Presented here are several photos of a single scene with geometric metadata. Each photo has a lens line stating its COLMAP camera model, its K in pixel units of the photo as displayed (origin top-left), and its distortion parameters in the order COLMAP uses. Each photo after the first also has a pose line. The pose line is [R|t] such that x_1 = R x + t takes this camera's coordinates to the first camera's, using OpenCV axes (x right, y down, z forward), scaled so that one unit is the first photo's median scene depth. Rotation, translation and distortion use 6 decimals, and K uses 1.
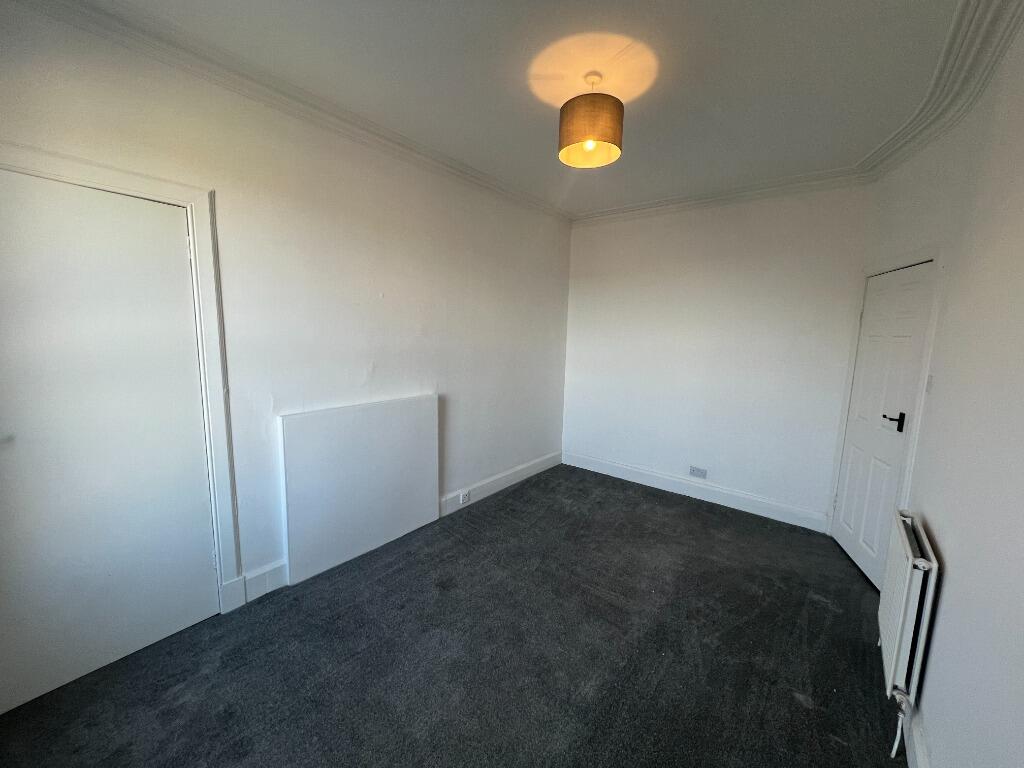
lens RADIAL K [[402.2, 0, 512.0], [0, 402.2, 384.0], [0, 0, 1]] dist [-0.000402, -0.000073]
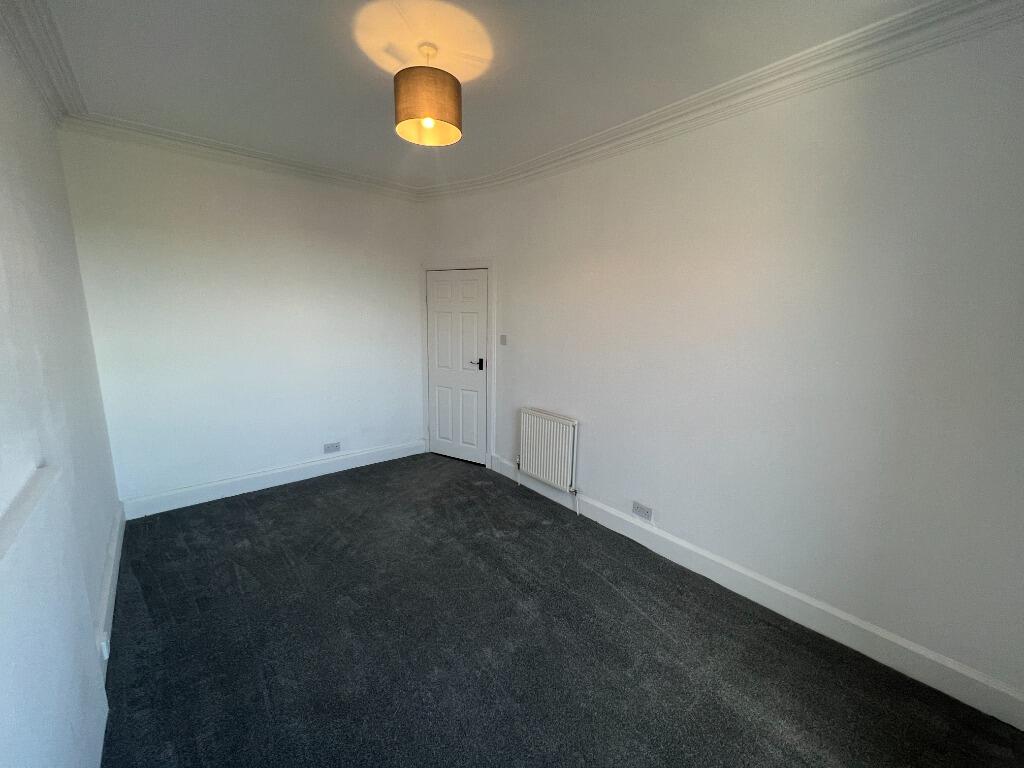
lens RADIAL K [[407.1, 0, 512.0], [0, 407.1, 384.0], [0, 0, 1]] dist [0.000598, 0.000020]
pose [[0.186216, -0.196678, 0.962622, -0.522492], [0.115215, 0.977371, 0.177404, -0.087112], [-0.975730, 0.077873, 0.204663, 0.410979]]
